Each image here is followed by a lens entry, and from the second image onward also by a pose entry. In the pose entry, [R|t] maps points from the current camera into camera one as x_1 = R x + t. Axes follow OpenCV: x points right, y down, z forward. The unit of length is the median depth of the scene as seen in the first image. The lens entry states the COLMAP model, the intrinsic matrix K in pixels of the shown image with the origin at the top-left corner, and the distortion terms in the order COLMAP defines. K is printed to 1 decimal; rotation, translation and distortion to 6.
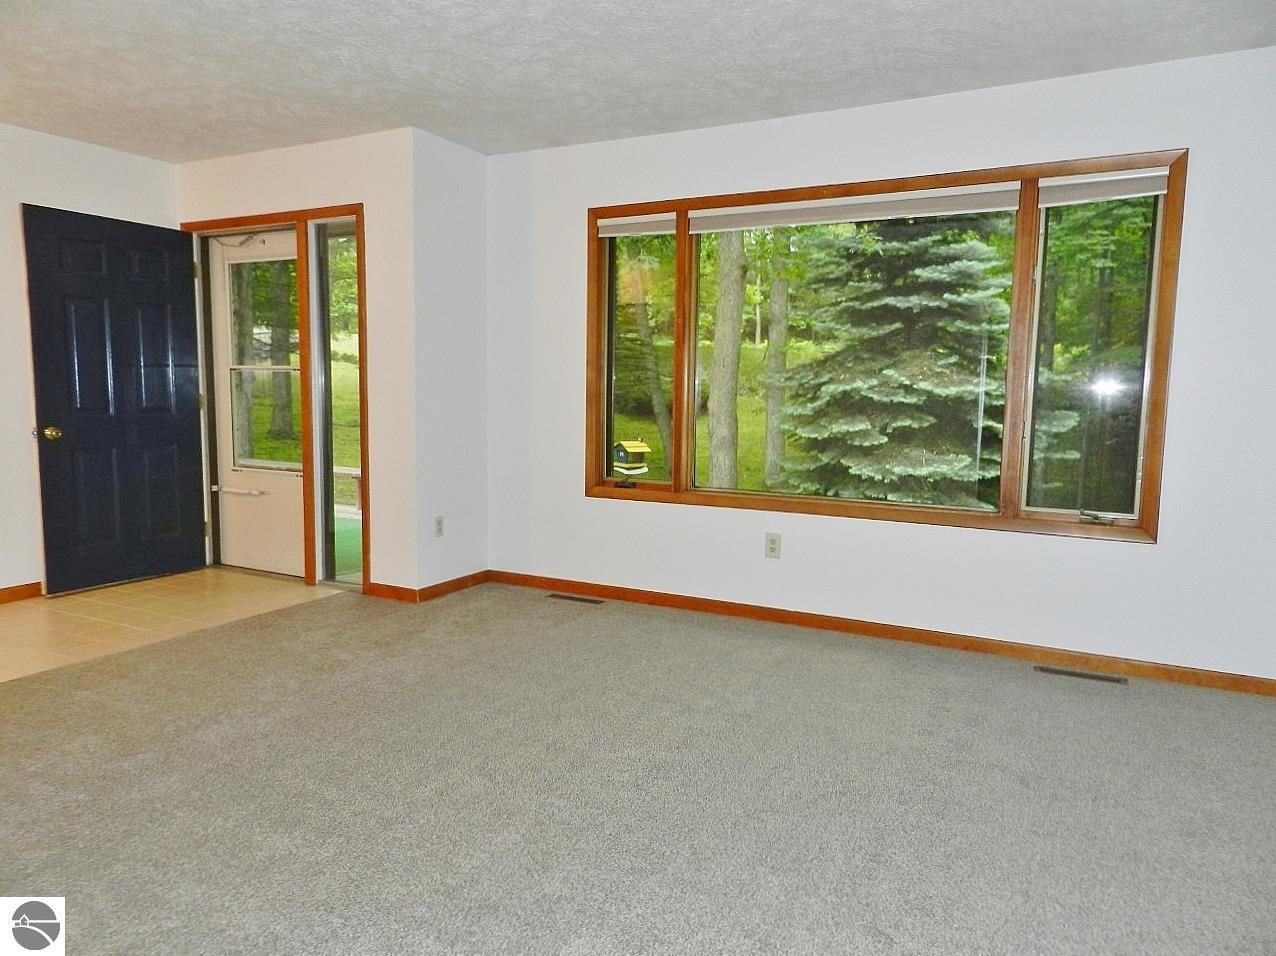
lens RADIAL K [[870.8, 0, 638.0], [0, 870.8, 478.0], [0, 0, 1]] dist [0.018094, -0.004605]
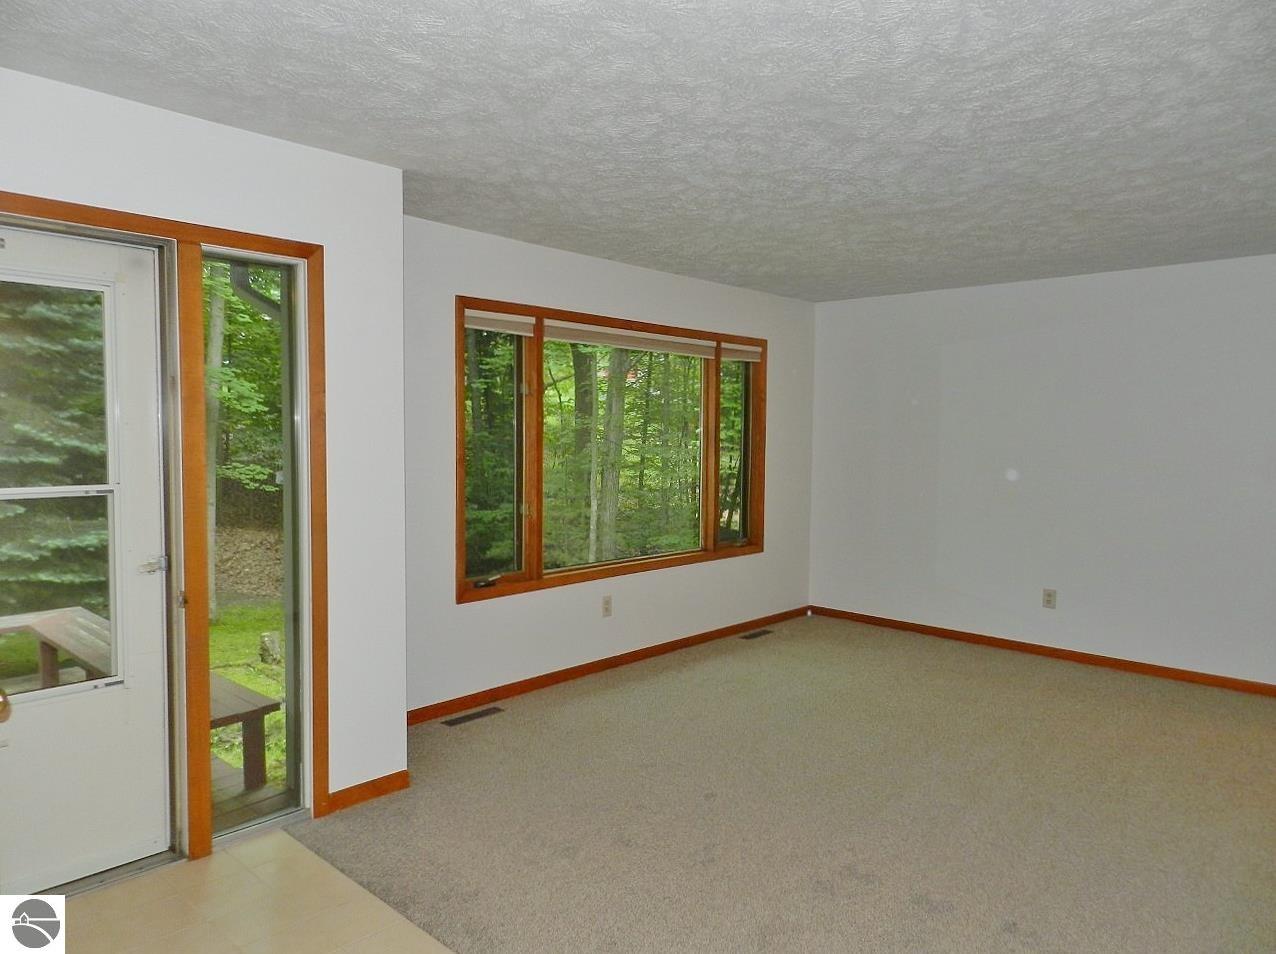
lens RADIAL K [[870.8, 0, 638.0], [0, 870.8, 477.0], [0, 0, 1]] dist [0.018094, -0.004605]
pose [[0.249046, -0.066277, 0.966221, -0.917925], [0.094227, 0.994581, 0.043935, -0.138761], [-0.963897, 0.080102, 0.253941, 0.592462]]
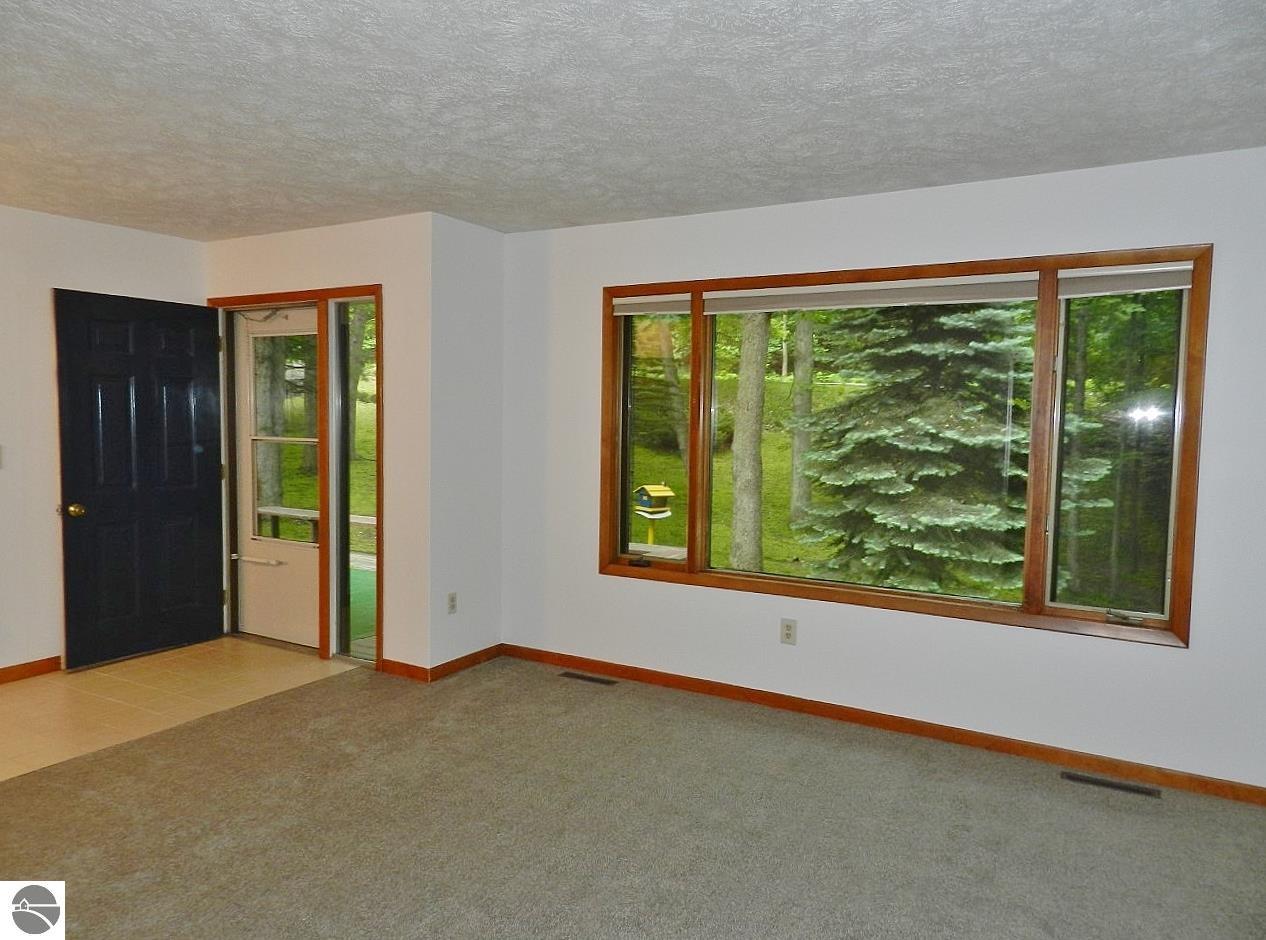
lens RADIAL K [[869.3, 0, 633.0], [0, 869.3, 470.0], [0, 0, 1]] dist [0.015417, -0.003972]
pose [[0.999288, 0.003801, -0.037537, 0.014936], [-0.005281, 0.999209, -0.039417, -0.059807], [0.037357, 0.039587, 0.998518, 0.010513]]
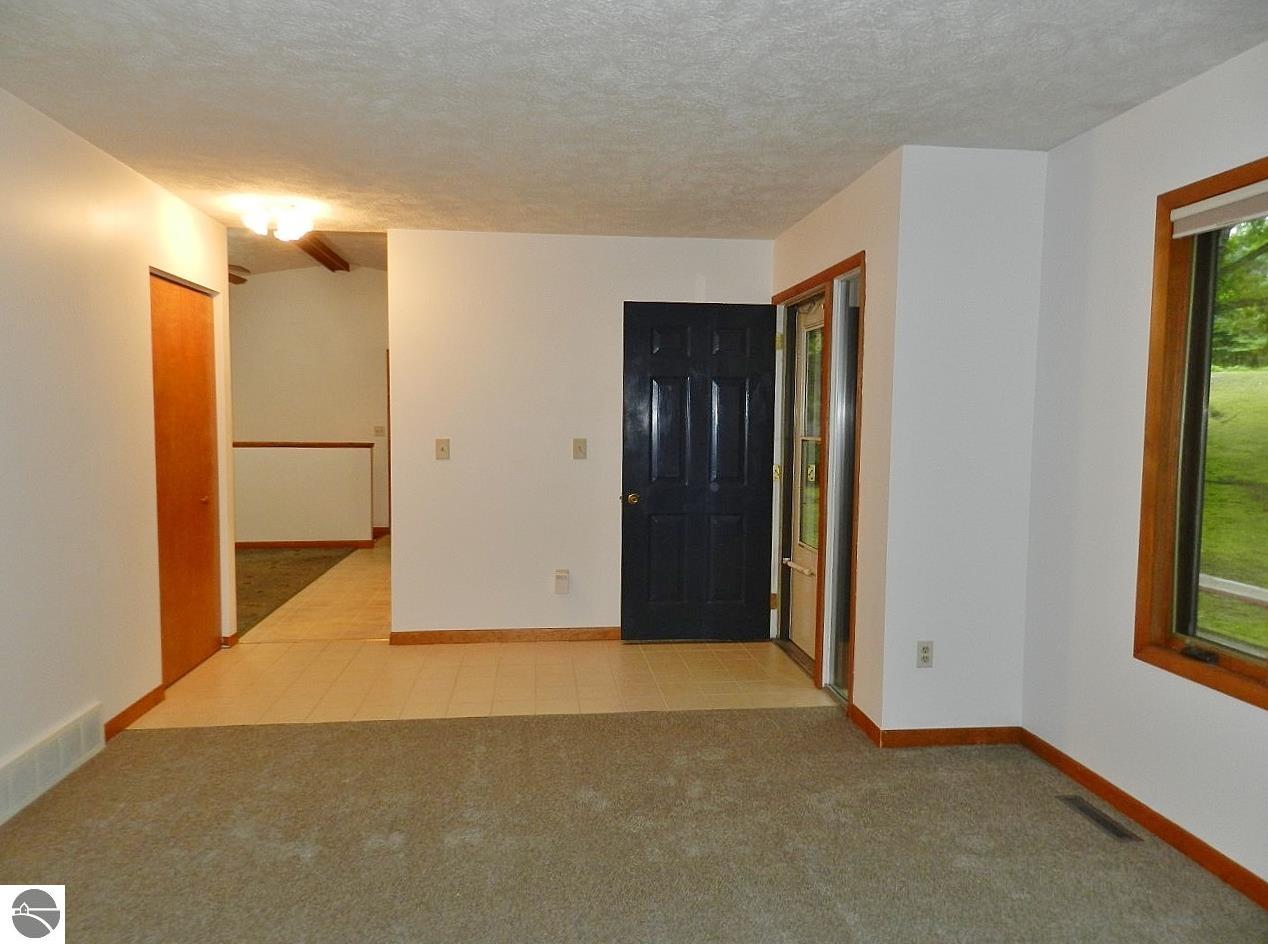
lens RADIAL K [[870.6, 0, 634.0], [0, 870.6, 472.0], [0, 0, 1]] dist [0.015417, -0.003972]
pose [[0.565209, 0.043786, -0.823785, 0.253081], [-0.087673, 0.996123, -0.007207, -0.076659], [0.820276, 0.076297, 0.566857, 0.357125]]
